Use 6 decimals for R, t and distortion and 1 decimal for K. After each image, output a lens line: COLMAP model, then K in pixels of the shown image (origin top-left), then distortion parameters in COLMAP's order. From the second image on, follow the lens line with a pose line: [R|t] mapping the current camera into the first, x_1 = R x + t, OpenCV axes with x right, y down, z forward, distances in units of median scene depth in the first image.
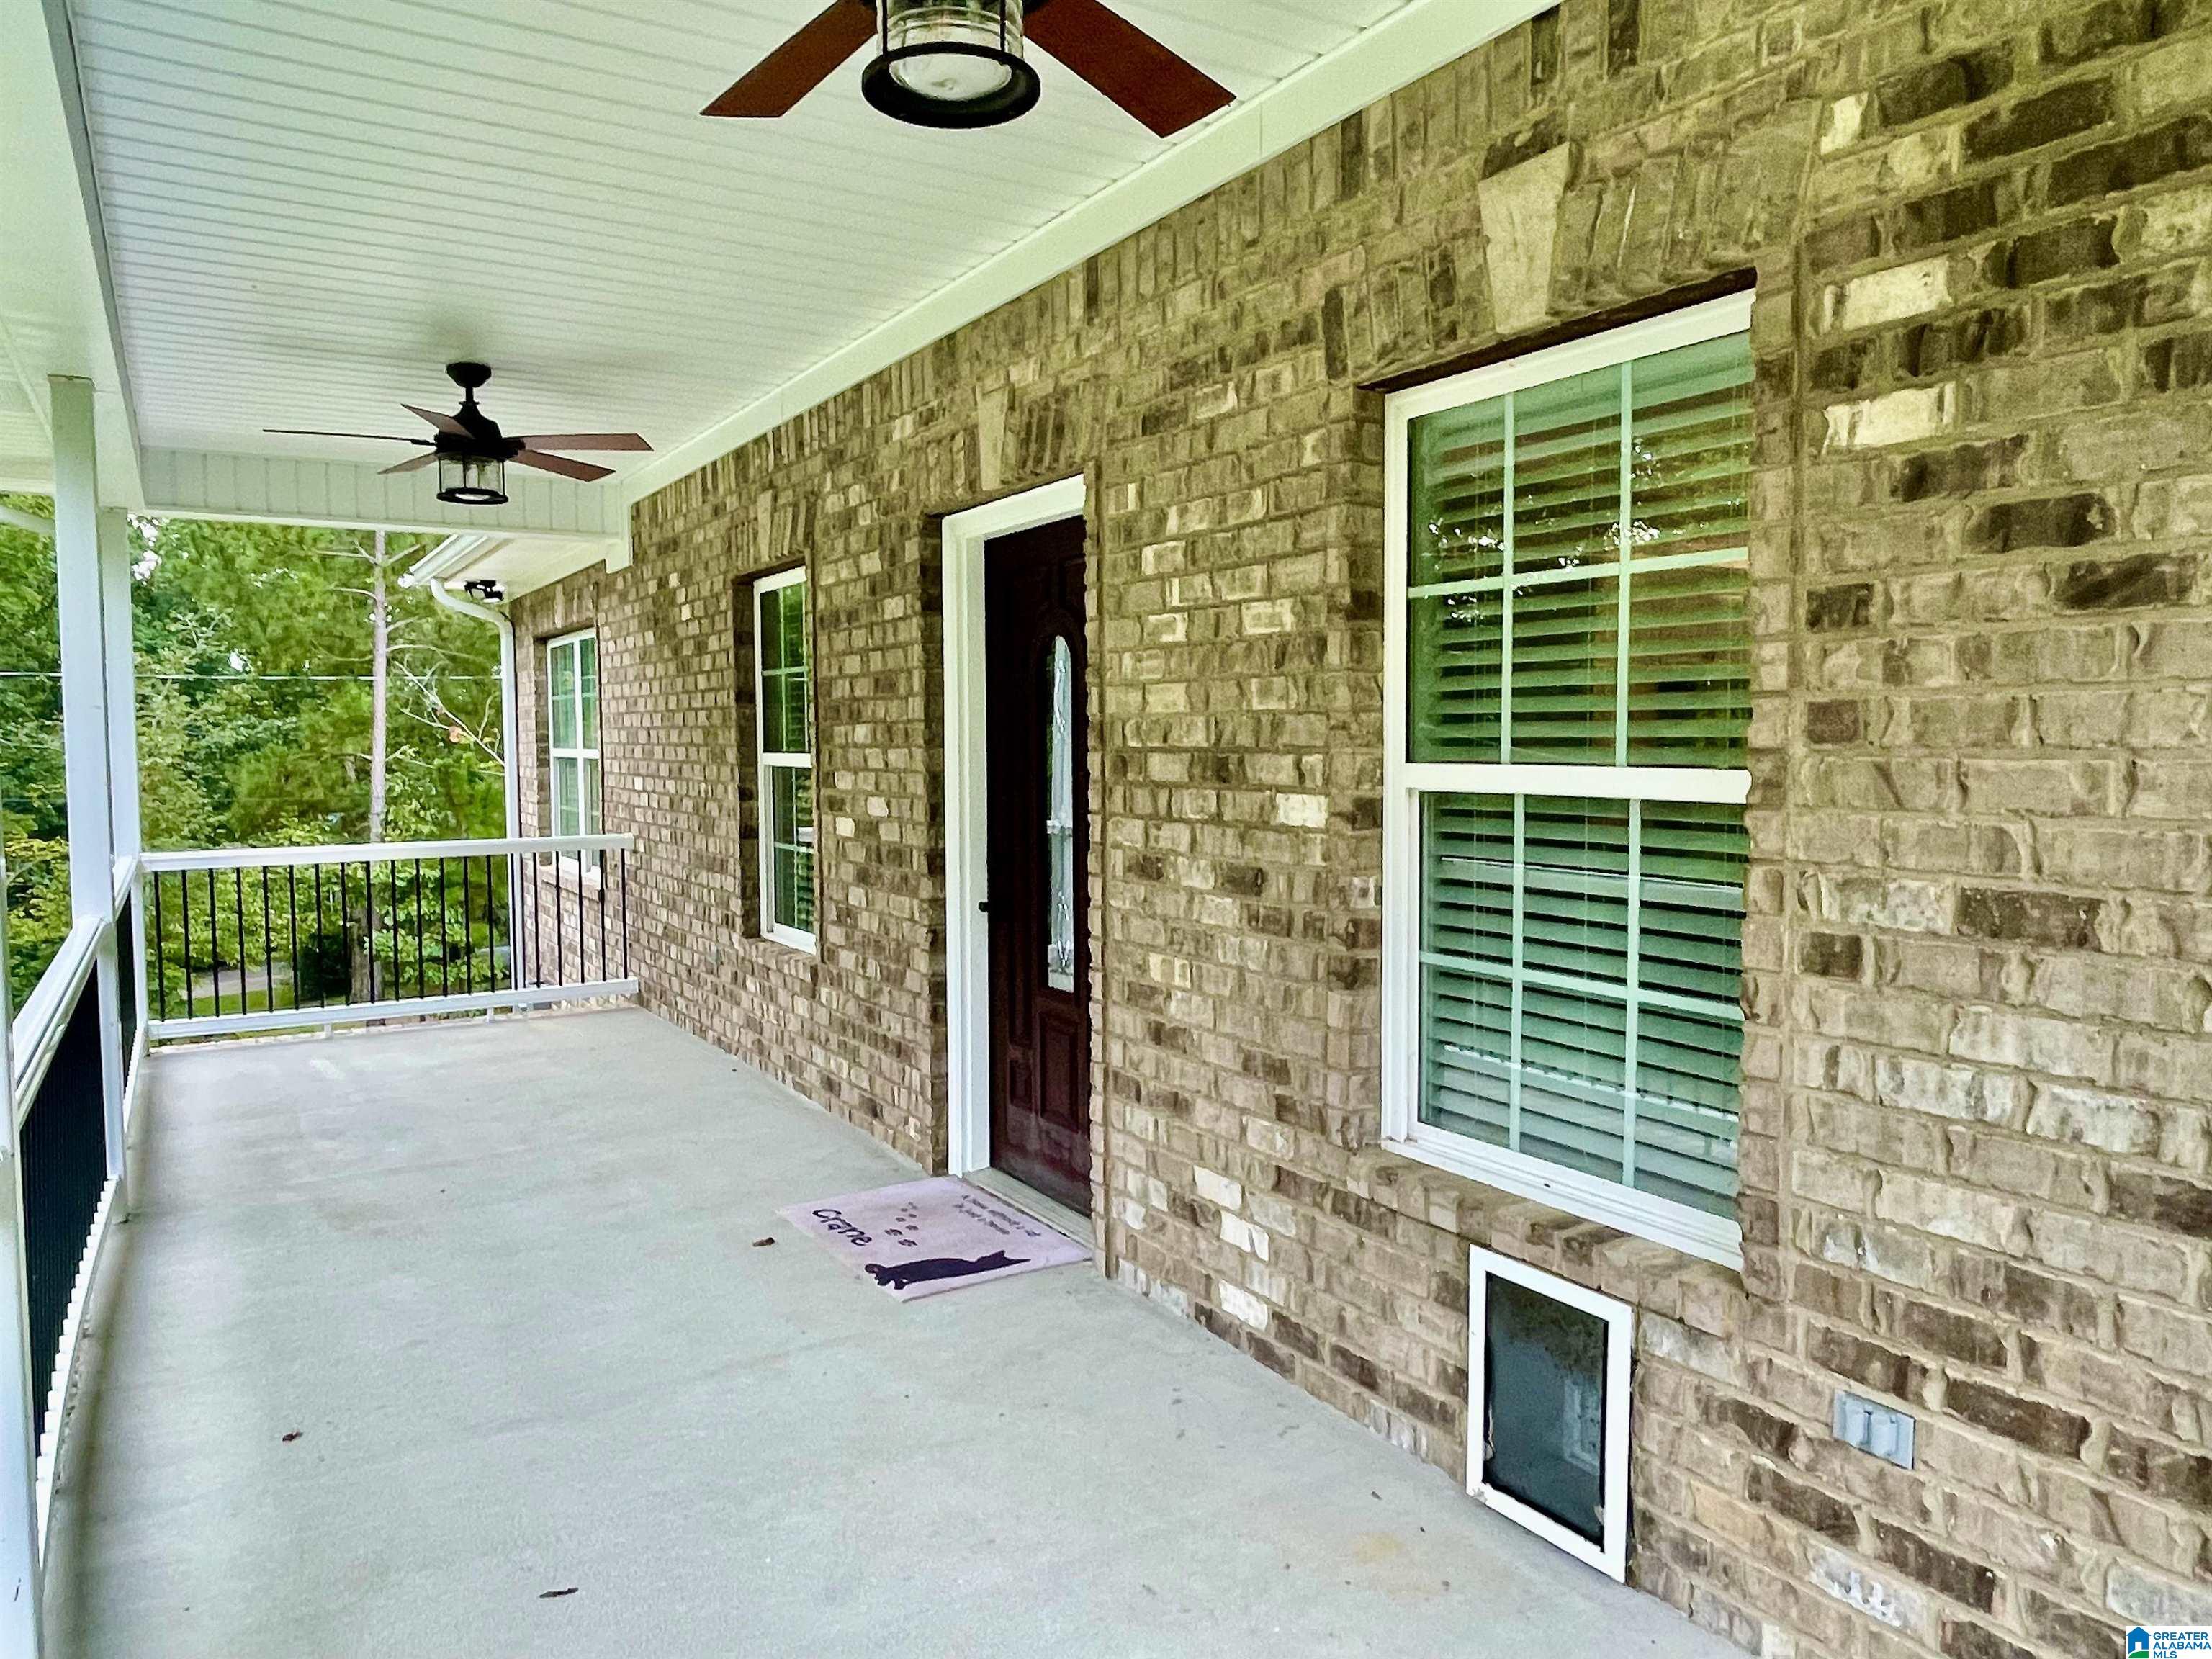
lens RADIAL K [[1517.3, 0, 1095.0], [0, 1517.3, 827.3], [0, 0, 1]] dist [0.023441, -0.049636]
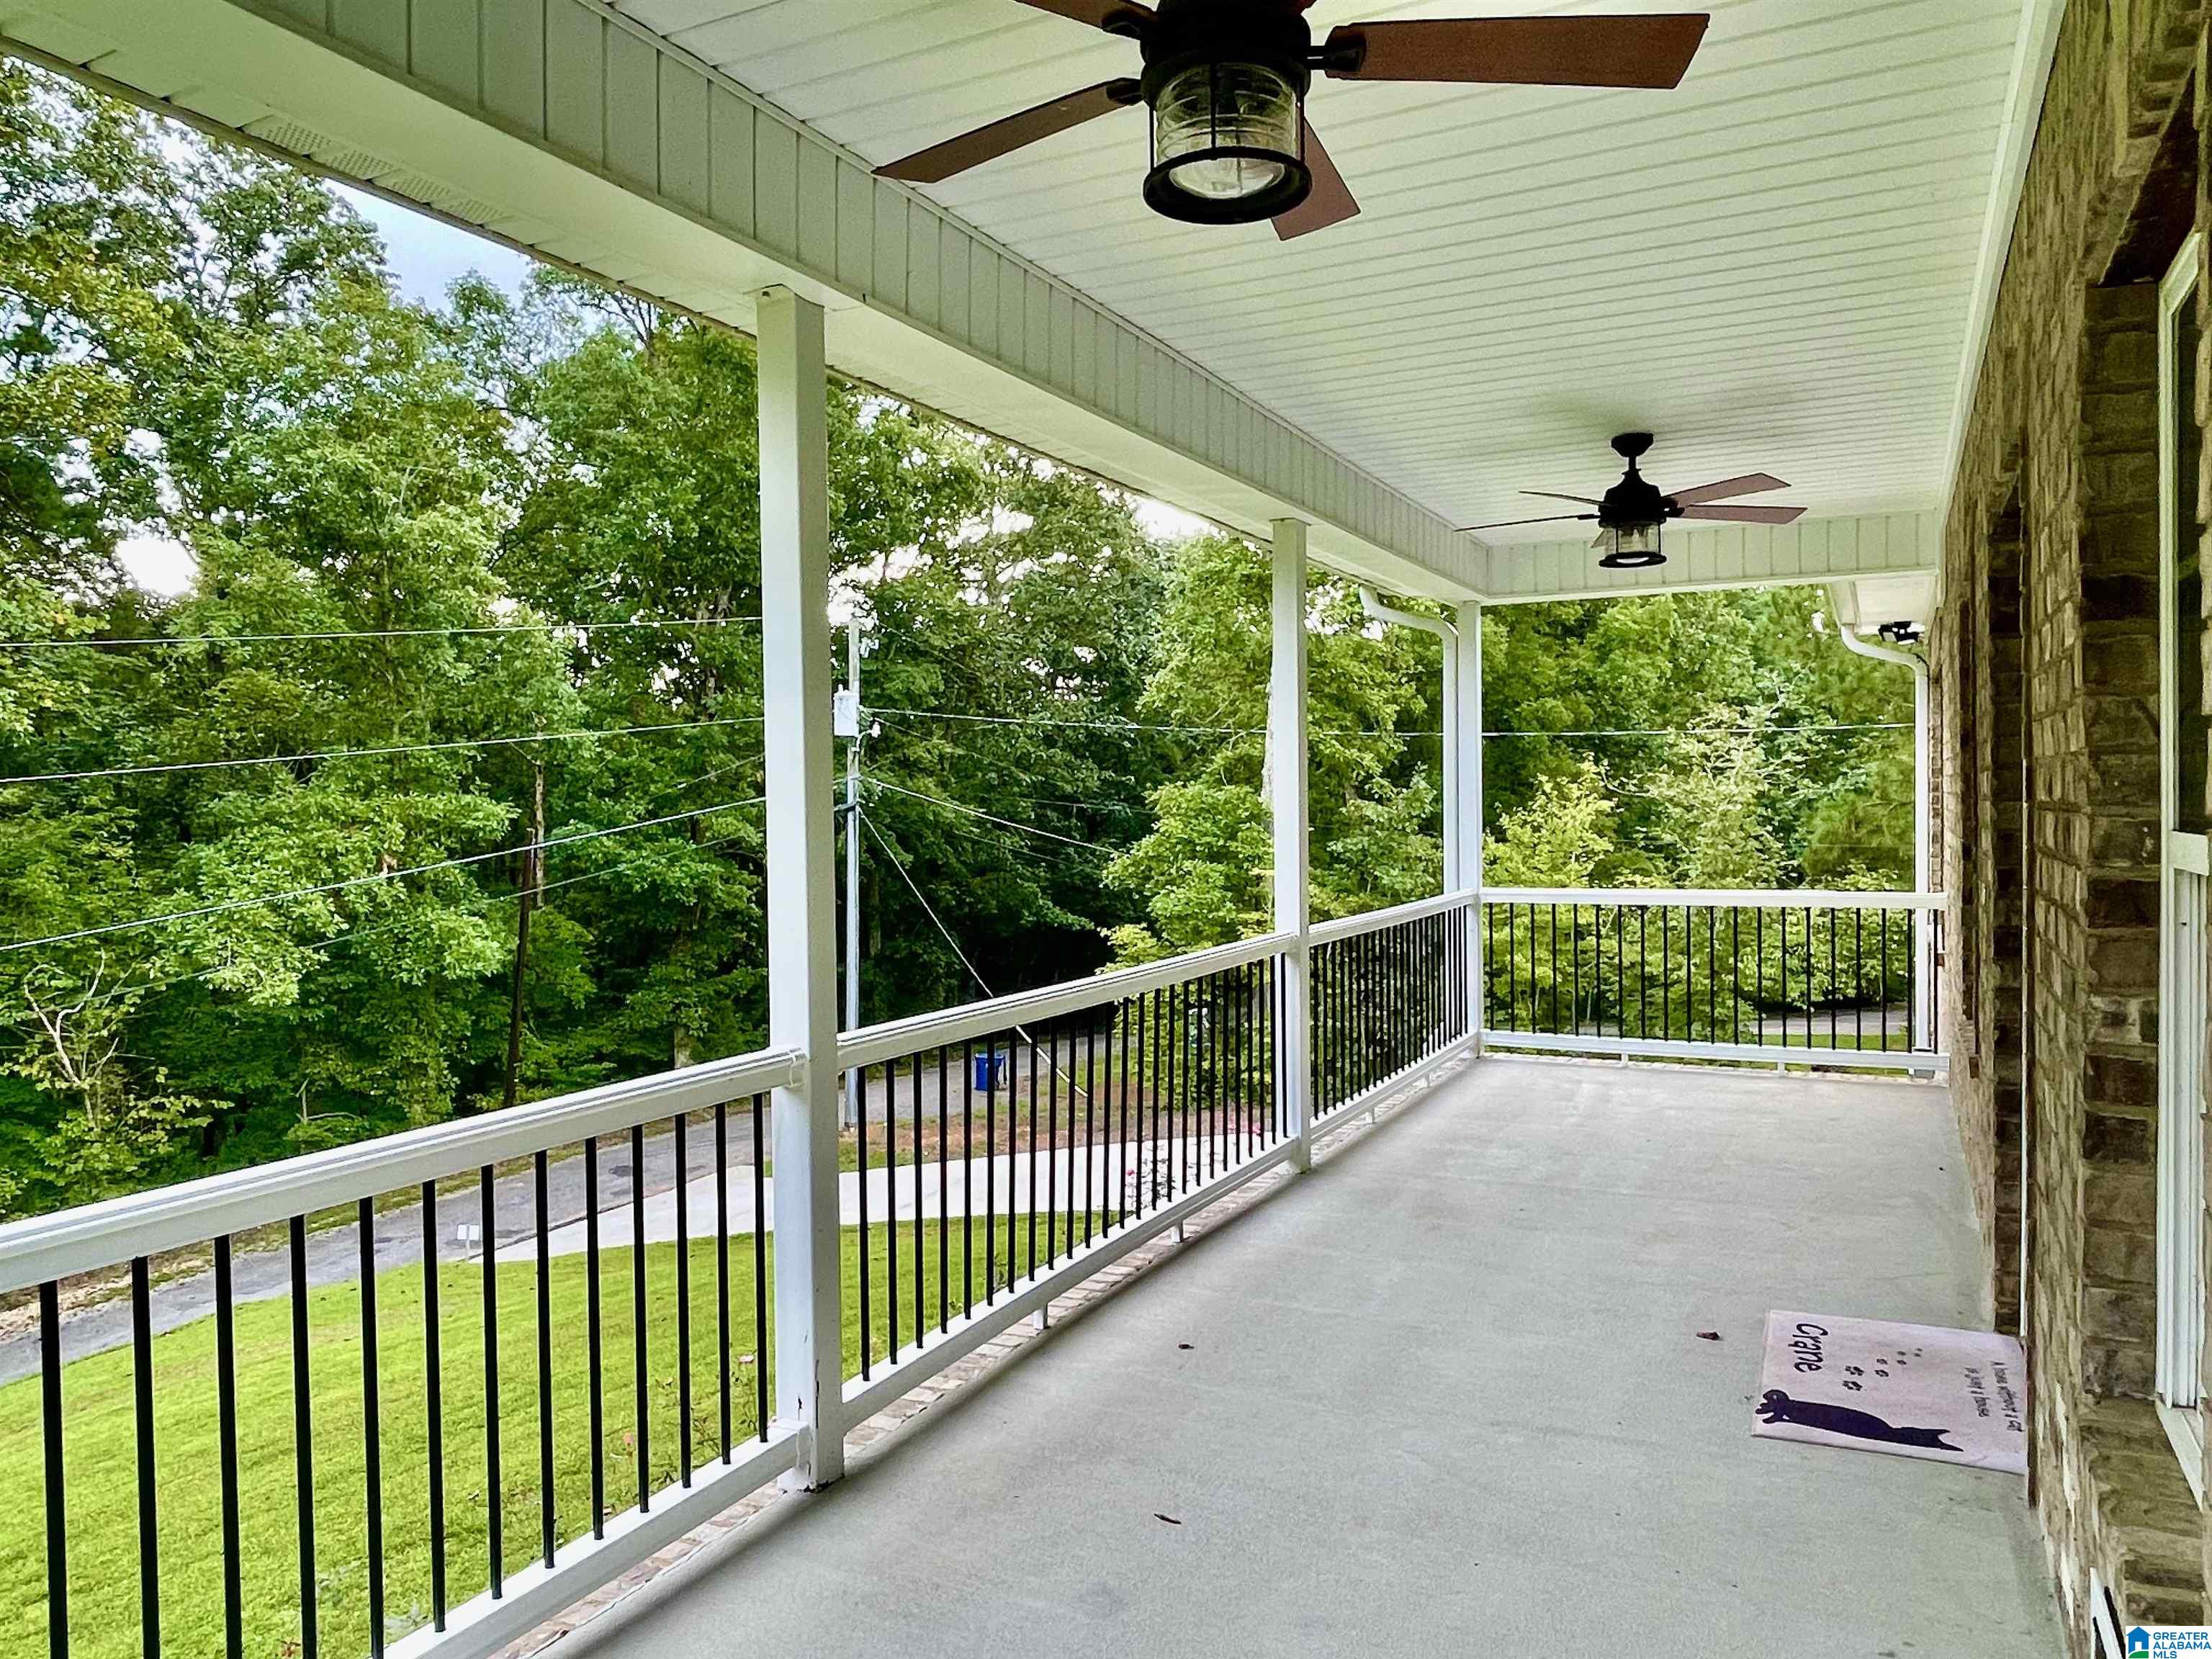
lens RADIAL K [[1517.3, 0, 1095.0], [0, 1517.3, 827.3], [0, 0, 1]] dist [0.023441, -0.049636]
pose [[0.529299, 0.014982, -0.848303, 0.339832], [-0.040812, 0.999136, -0.007819, -0.012711], [0.847453, 0.038760, 0.529453, 0.167377]]
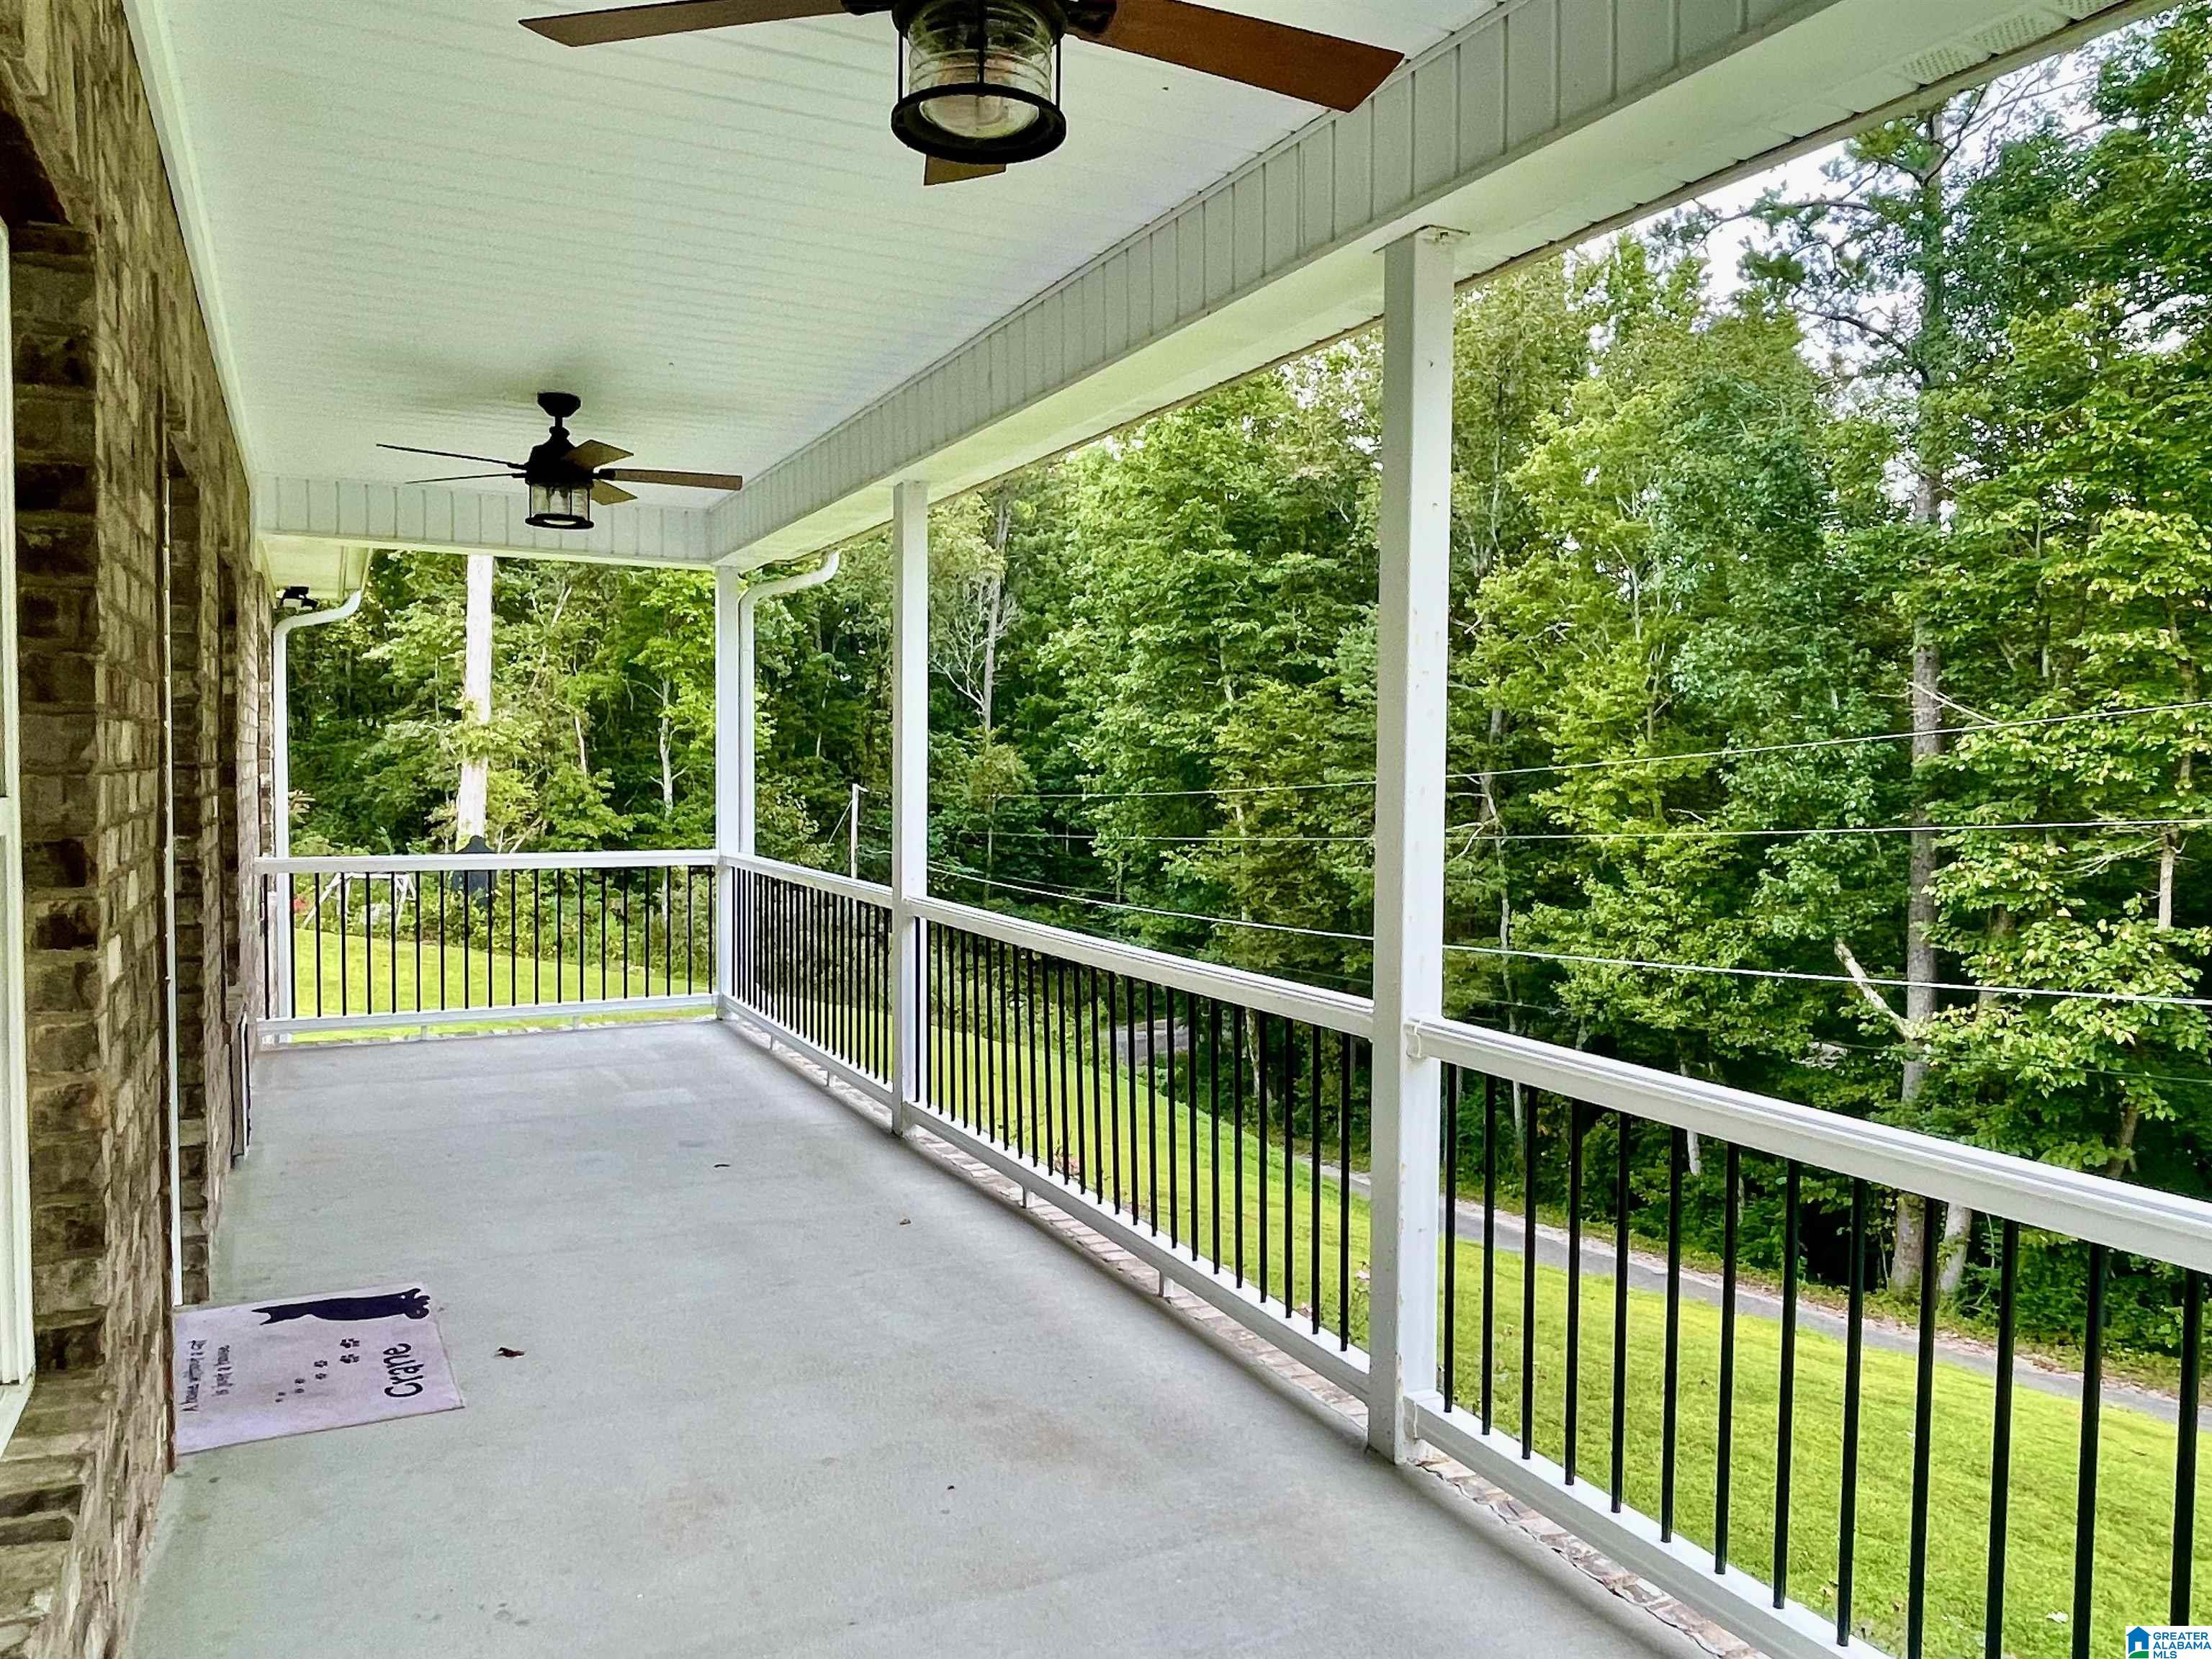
lens RADIAL K [[1517.3, 0, 1095.0], [0, 1517.3, 827.3], [0, 0, 1]] dist [0.023441, -0.049636]
pose [[-0.998099, -0.005560, 0.061388, -0.549629], [0.000623, 0.994962, 0.100255, -0.094620], [-0.061636, 0.100102, -0.993066, 1.661894]]
